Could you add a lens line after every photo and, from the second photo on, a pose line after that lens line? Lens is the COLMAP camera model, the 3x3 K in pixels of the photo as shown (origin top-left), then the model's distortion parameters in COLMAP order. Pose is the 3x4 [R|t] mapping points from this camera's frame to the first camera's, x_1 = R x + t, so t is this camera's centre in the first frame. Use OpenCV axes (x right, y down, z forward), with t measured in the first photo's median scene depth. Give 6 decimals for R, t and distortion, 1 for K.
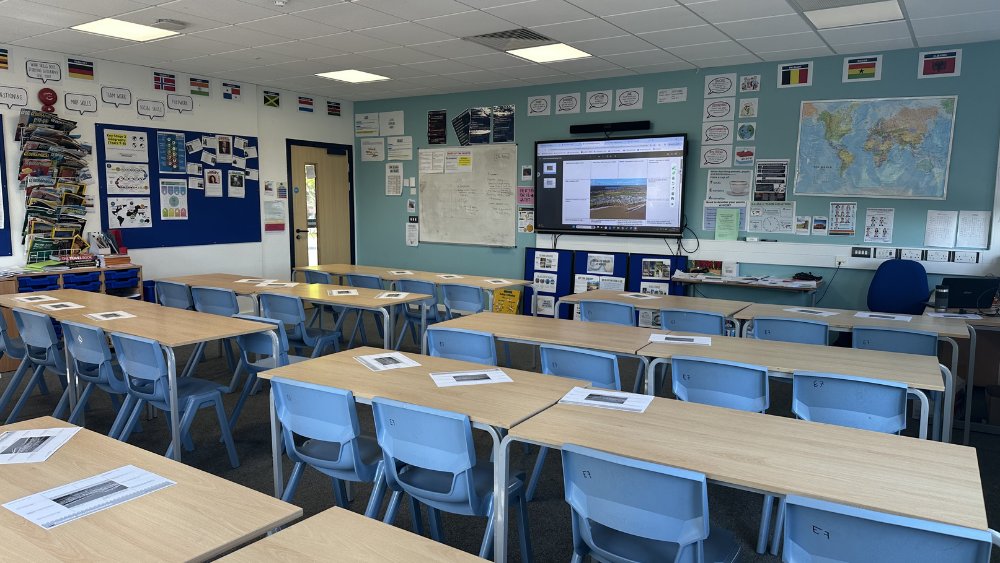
lens RADIAL K [[691.1, 0, 501.6], [0, 691.1, 285.8], [0, 0, 1]] dist [0.115903, -0.175466]
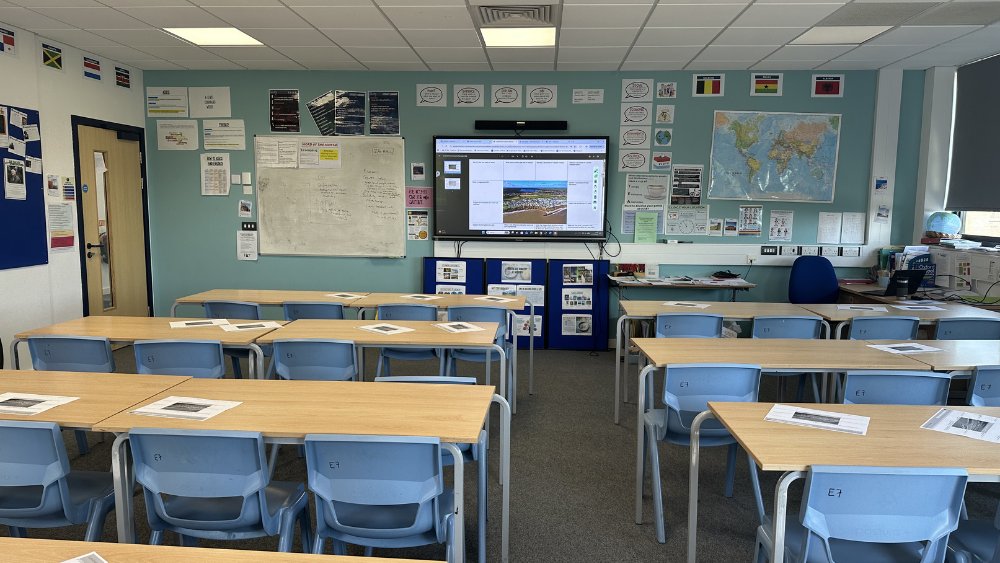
lens RADIAL K [[691.1, 0, 501.6], [0, 691.1, 285.8], [0, 0, 1]] dist [0.115903, -0.175466]
pose [[0.864237, -0.059576, 0.499546, -0.351419], [0.060571, 0.998062, 0.014238, -0.028417], [-0.499426, 0.017953, 0.866170, 0.216015]]
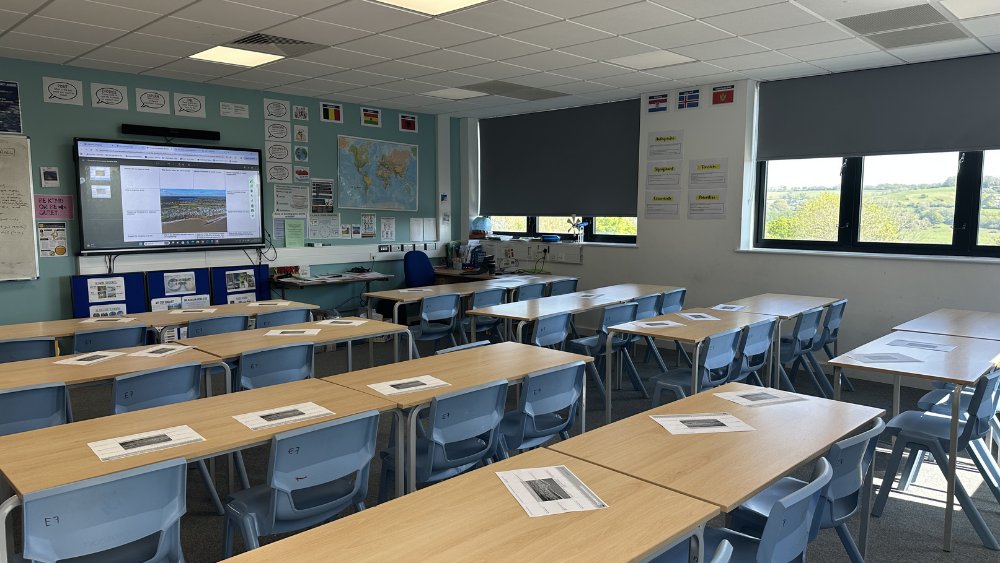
lens RADIAL K [[691.1, 0, 501.6], [0, 691.1, 285.8], [0, 0, 1]] dist [0.115903, -0.175466]
pose [[0.175663, -0.115660, 0.977632, -0.699642], [0.124071, 0.987757, 0.094564, -0.065132], [-0.976601, 0.104685, 0.187863, 0.439577]]
